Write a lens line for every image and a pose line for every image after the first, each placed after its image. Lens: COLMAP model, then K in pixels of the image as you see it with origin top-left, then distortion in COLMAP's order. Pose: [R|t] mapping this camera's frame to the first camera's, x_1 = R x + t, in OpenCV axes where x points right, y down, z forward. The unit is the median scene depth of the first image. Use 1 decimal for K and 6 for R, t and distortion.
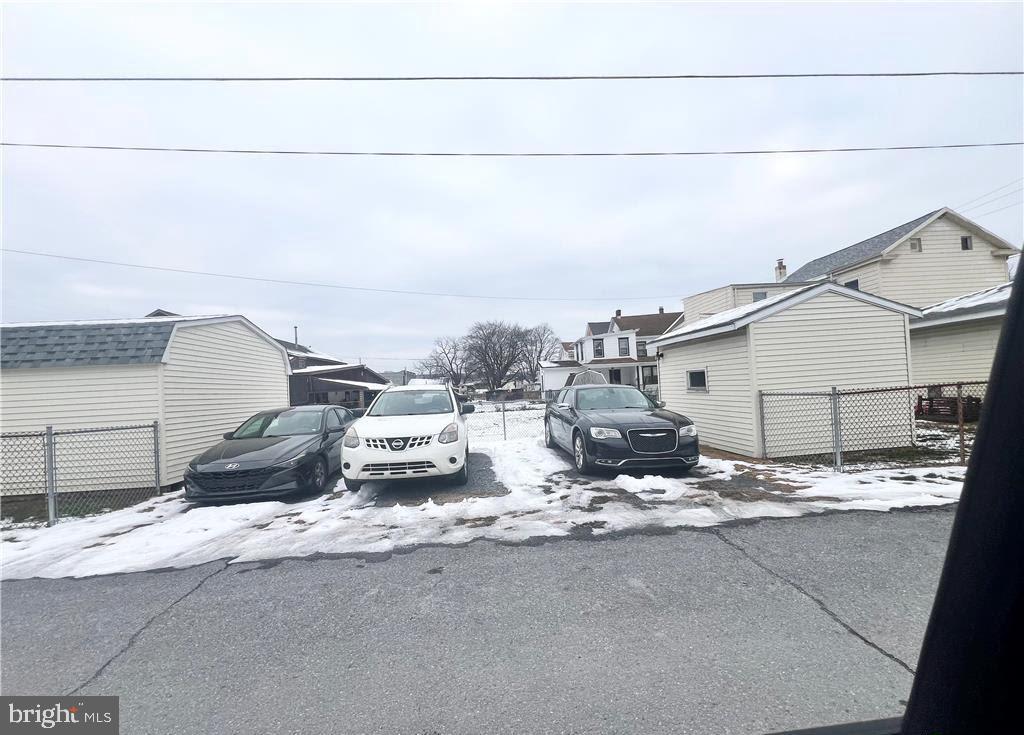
lens RADIAL K [[397.4, 0, 507.3], [0, 397.4, 373.7], [0, 0, 1]] dist [0.002036, 0.000180]
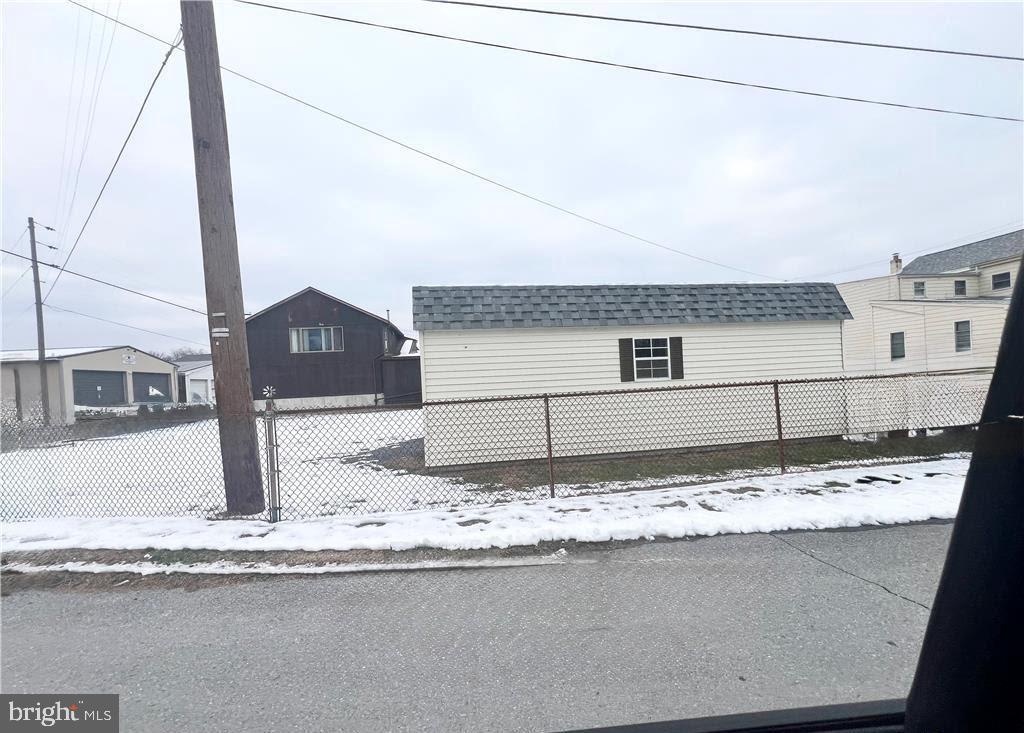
lens RADIAL K [[416.7, 0, 509.5], [0, 416.7, 366.0], [0, 0, 1]] dist [-0.004805, 0.000149]
pose [[0.992235, 0.009401, 0.124025, -1.375804], [-0.010294, 0.999925, 0.006565, 0.071448], [-0.123954, -0.007791, 0.992257, 0.003418]]
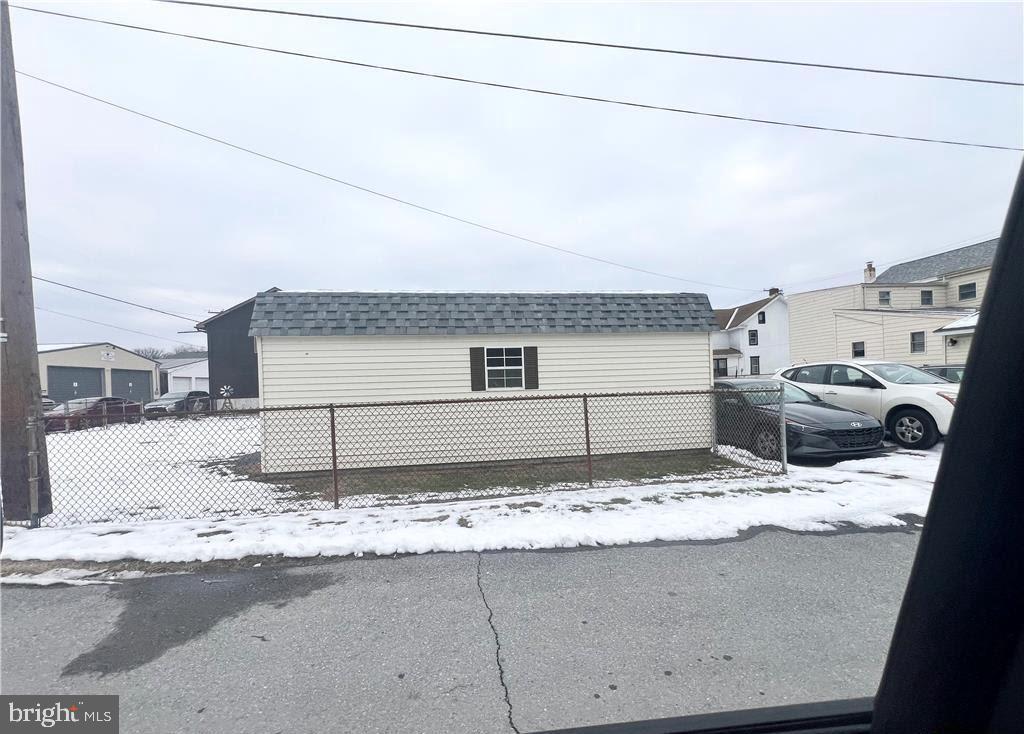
lens RADIAL K [[416.7, 0, 517.8], [0, 416.7, 365.9], [0, 0, 1]] dist [-0.004805, 0.000149]
pose [[0.992682, 0.026057, 0.117917, -1.024122], [-0.026578, 0.999643, 0.002845, 0.049645], [-0.117801, -0.005958, 0.993019, -0.034094]]
